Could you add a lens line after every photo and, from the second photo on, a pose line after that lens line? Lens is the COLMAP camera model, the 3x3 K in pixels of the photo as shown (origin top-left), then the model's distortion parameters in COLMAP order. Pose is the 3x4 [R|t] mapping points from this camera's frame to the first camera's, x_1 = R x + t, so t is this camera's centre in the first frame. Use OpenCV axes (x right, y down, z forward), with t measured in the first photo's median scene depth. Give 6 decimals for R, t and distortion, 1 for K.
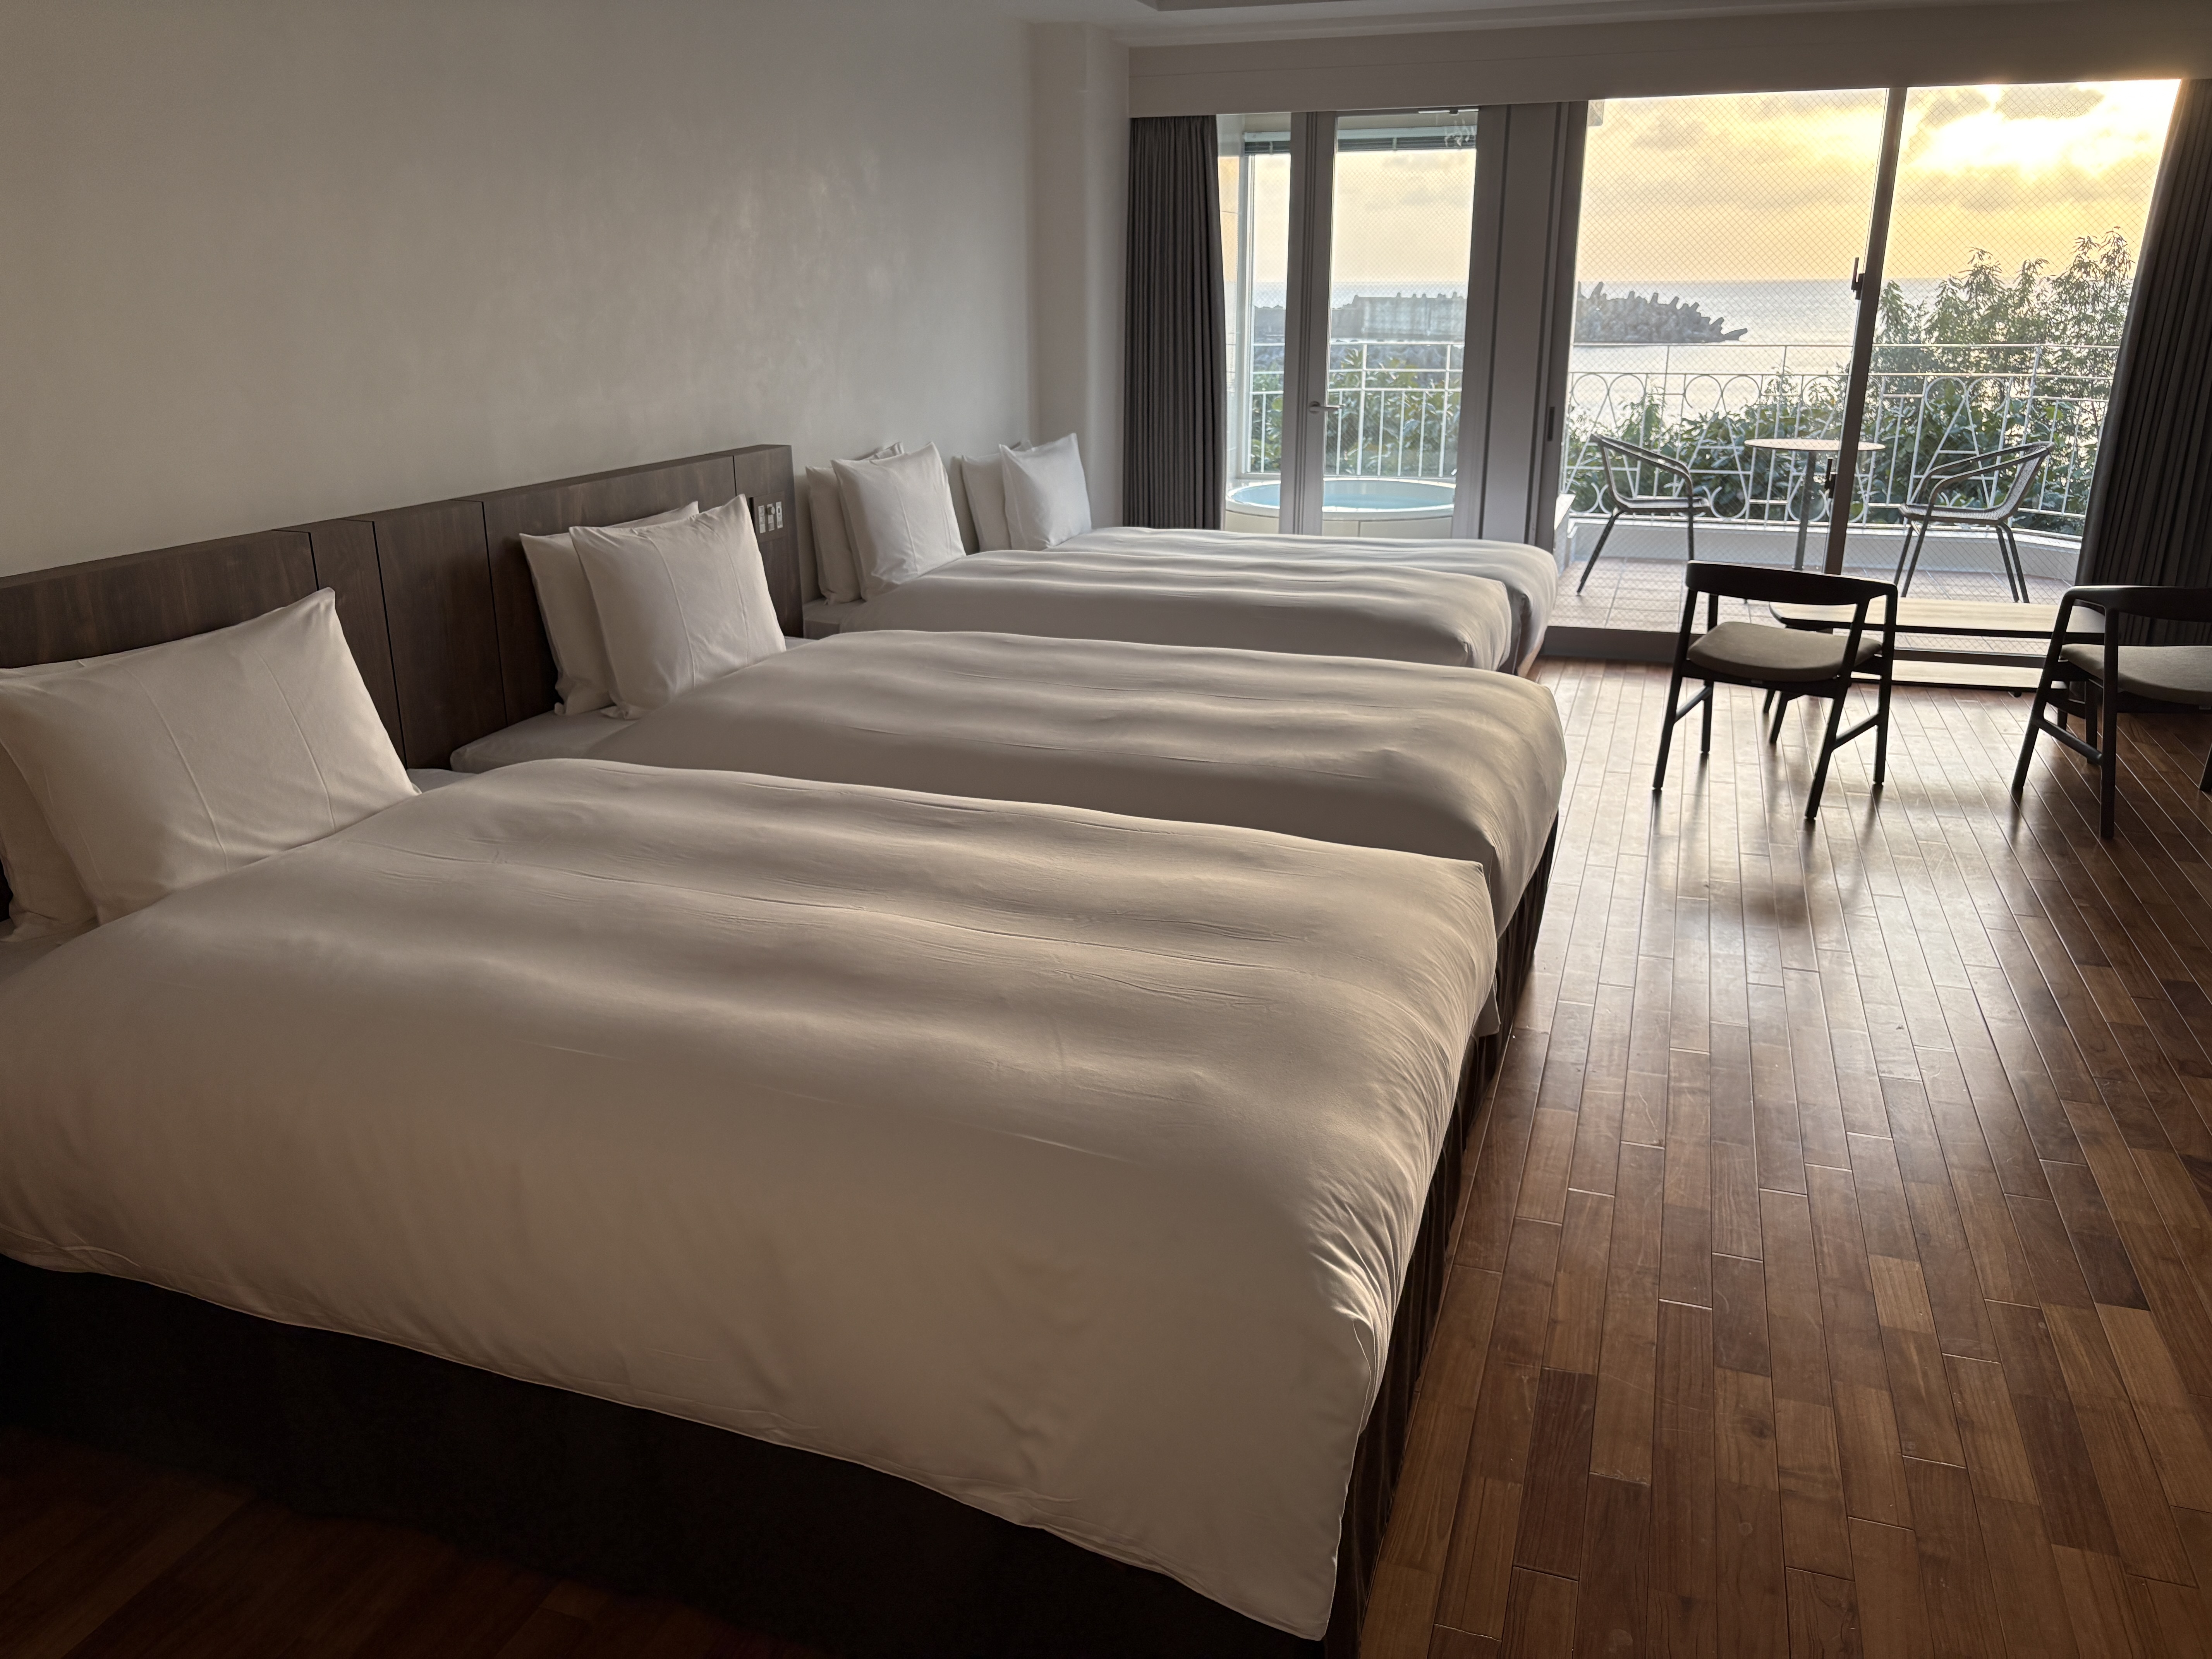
lens RADIAL K [[1686.5, 0, 1106.0], [0, 1686.5, 829.5], [0, 0, 1]] dist [0.044709, -0.041862]
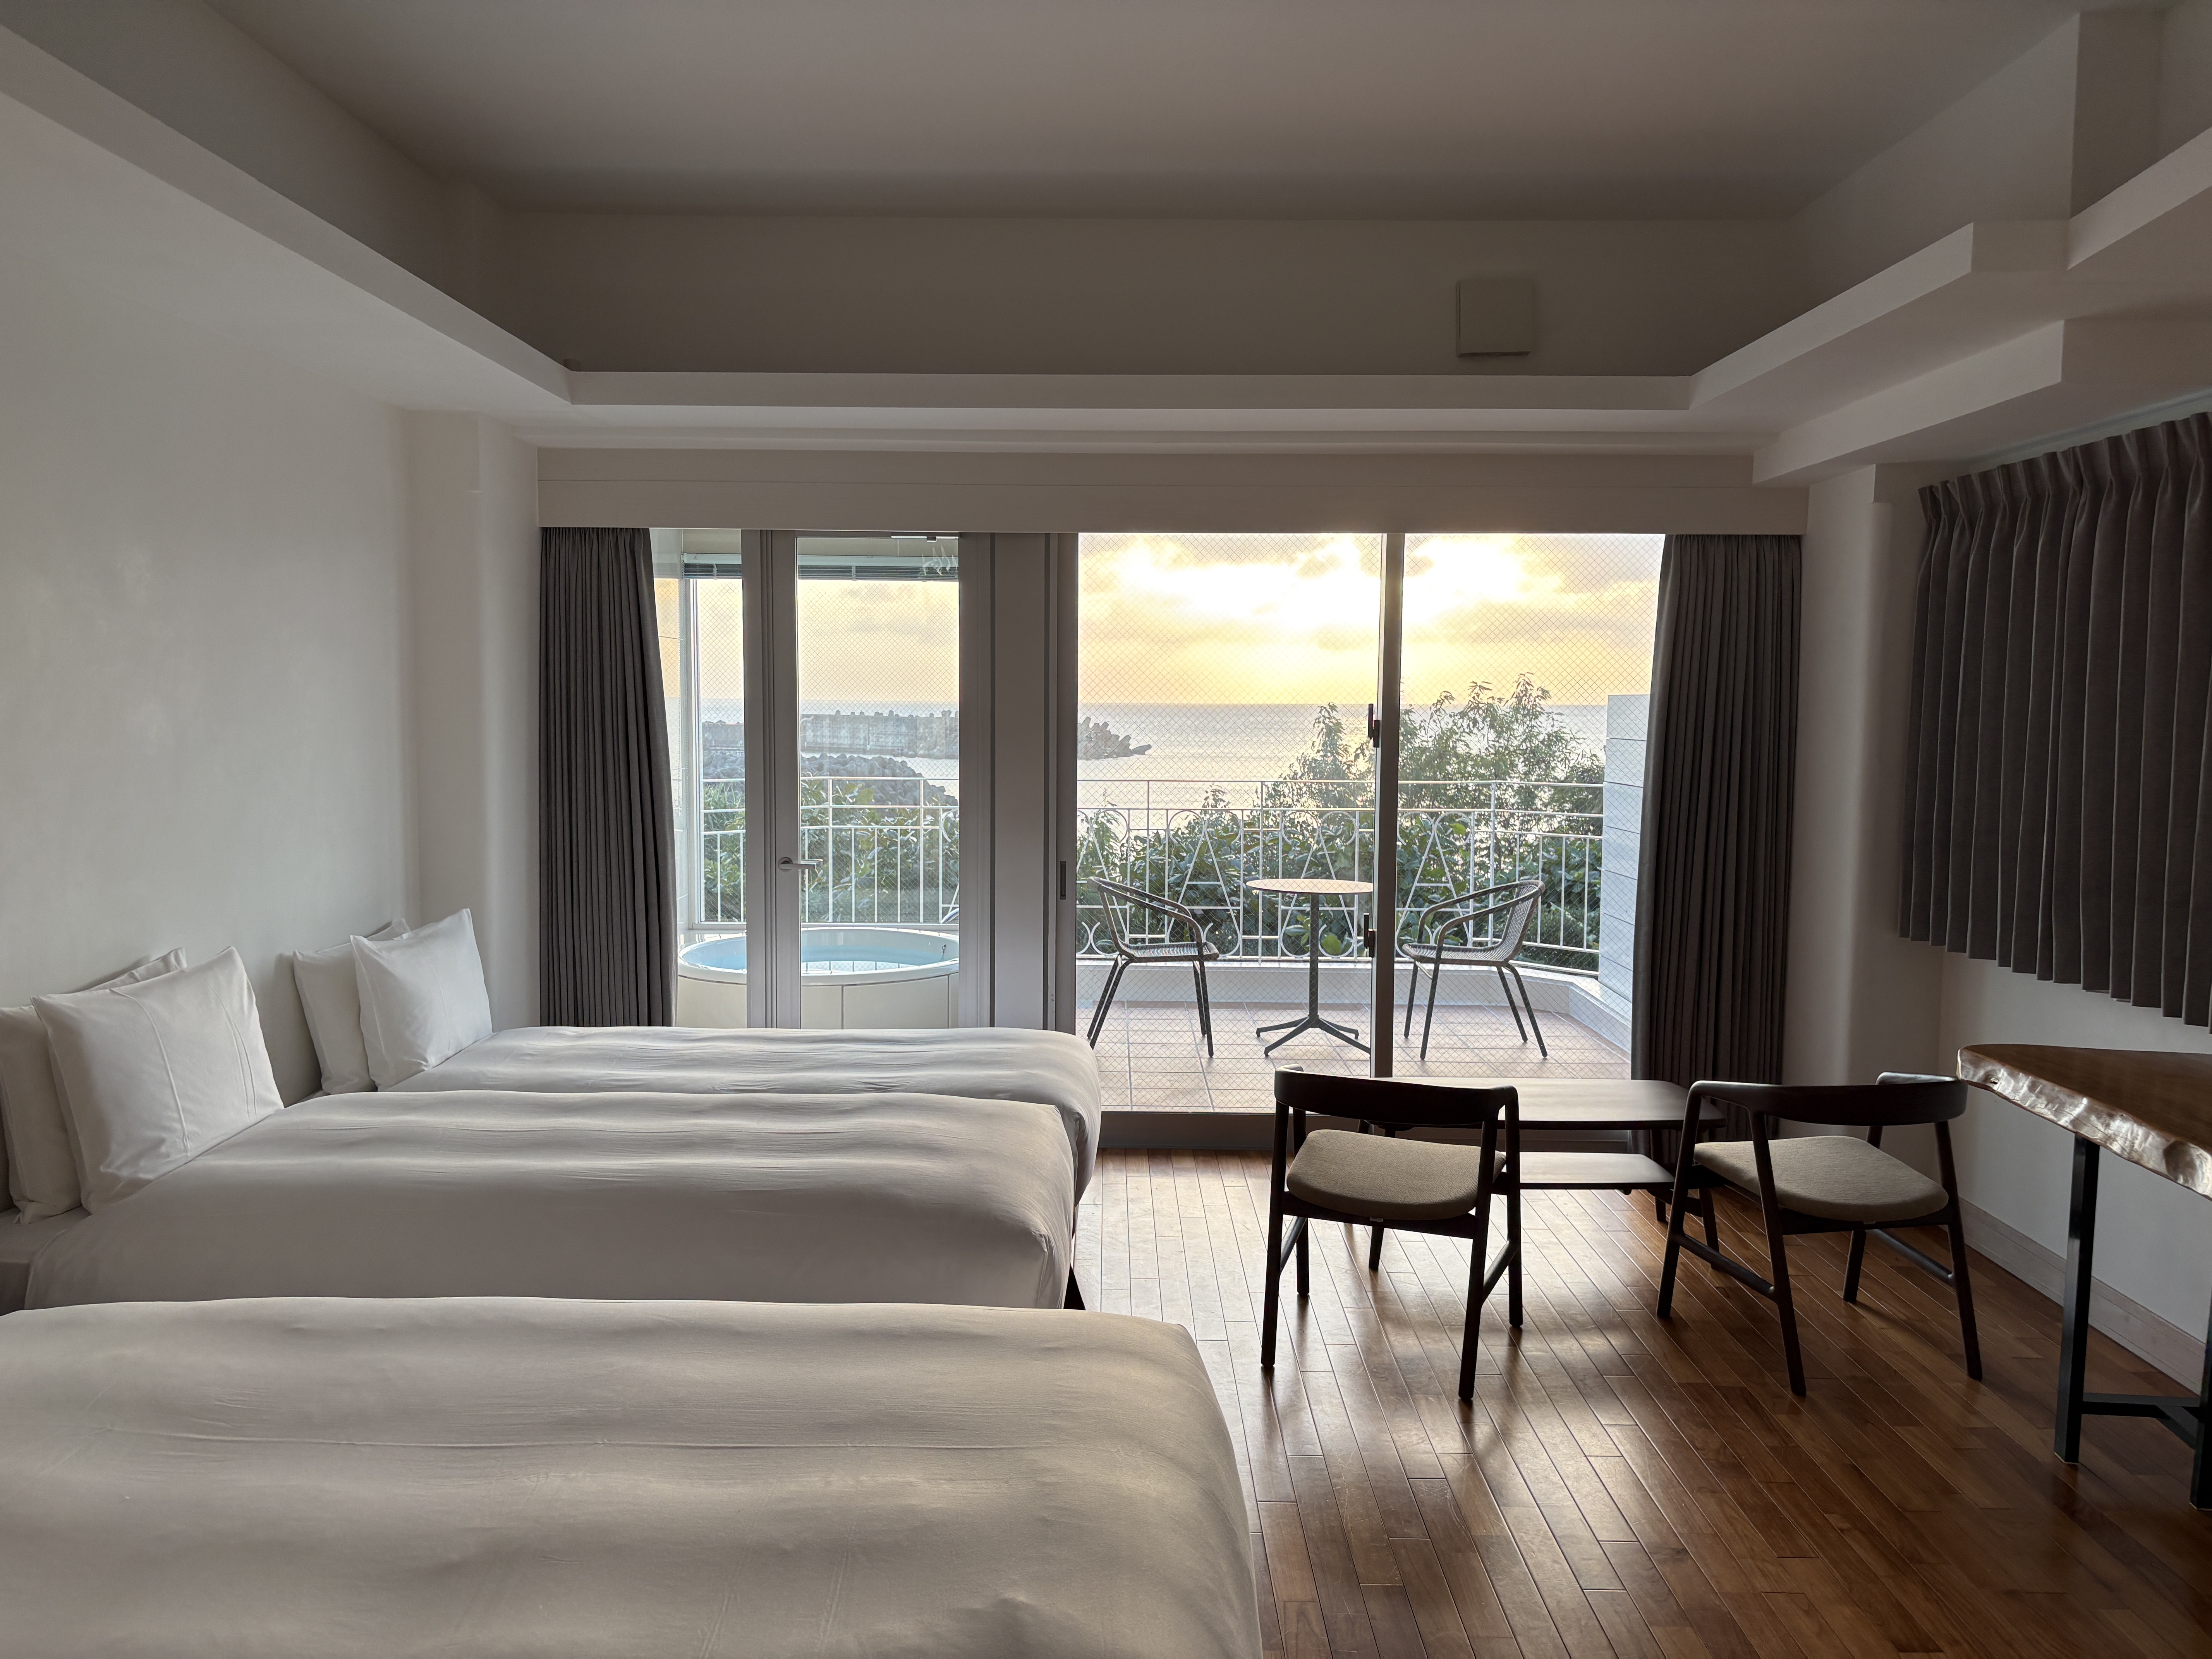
lens RADIAL K [[1690.9, 0, 1106.0], [0, 1690.9, 829.5], [0, 0, 1]] dist [0.043027, -0.001004]
pose [[0.949230, -0.014766, 0.314237, 0.013702], [0.087834, 0.971612, -0.219669, -0.076985], [-0.302073, 0.236117, 0.923580, 0.202299]]
